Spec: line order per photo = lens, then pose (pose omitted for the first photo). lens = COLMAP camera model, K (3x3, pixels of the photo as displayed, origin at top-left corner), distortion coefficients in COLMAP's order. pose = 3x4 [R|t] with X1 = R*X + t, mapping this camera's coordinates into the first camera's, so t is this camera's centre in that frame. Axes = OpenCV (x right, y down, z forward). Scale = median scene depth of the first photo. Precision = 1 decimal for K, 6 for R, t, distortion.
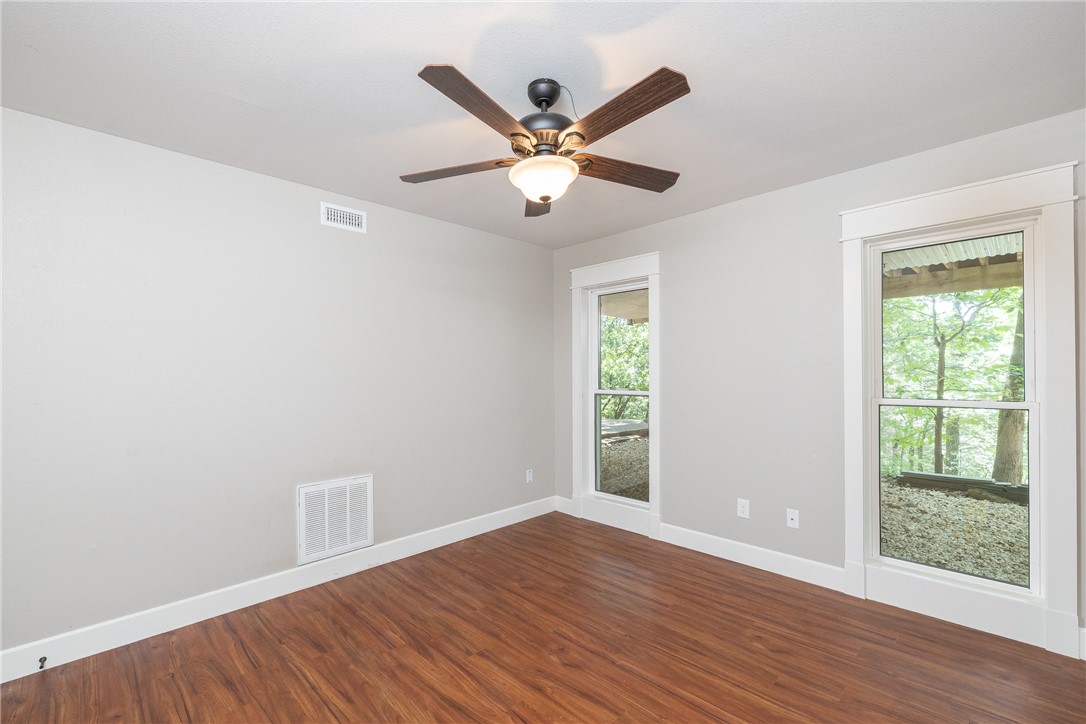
lens RADIAL K [[467.6, 0, 534.2], [0, 467.6, 370.6], [0, 0, 1]] dist [0.001309, -0.000121]
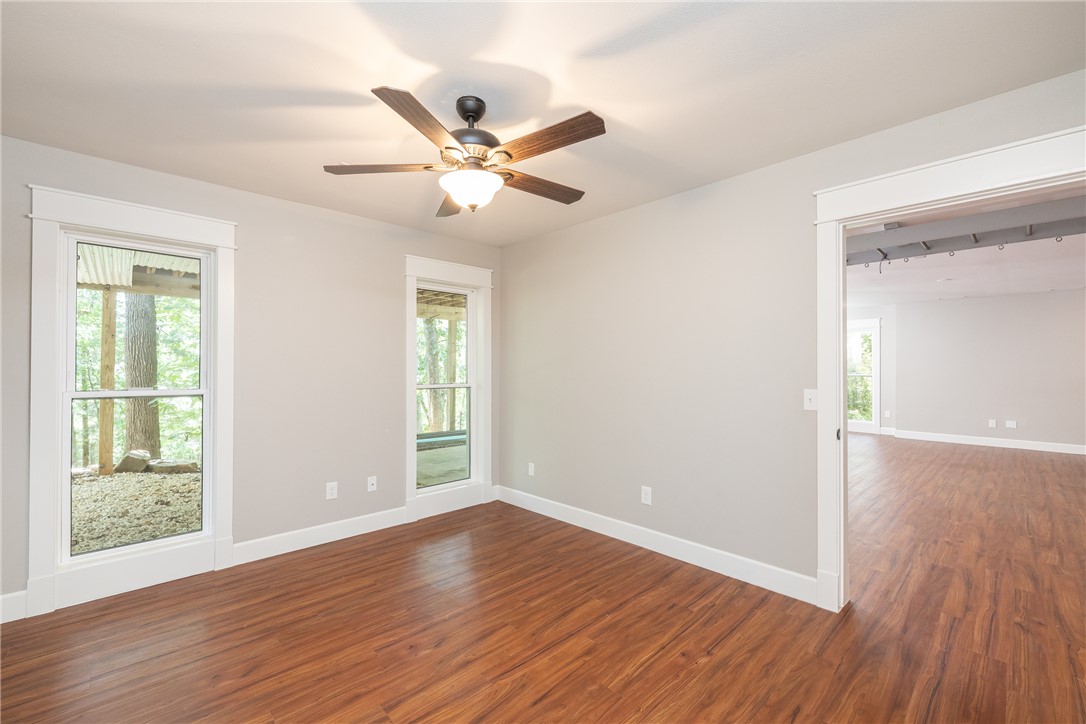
lens RADIAL K [[467.6, 0, 534.2], [0, 467.6, 364.2], [0, 0, 1]] dist [0.001309, -0.000121]
pose [[0.011461, 0.016323, 0.999801, -0.720424], [-0.005189, 0.999854, -0.016265, 0.015357], [-0.999921, -0.005002, 0.011544, 0.573160]]
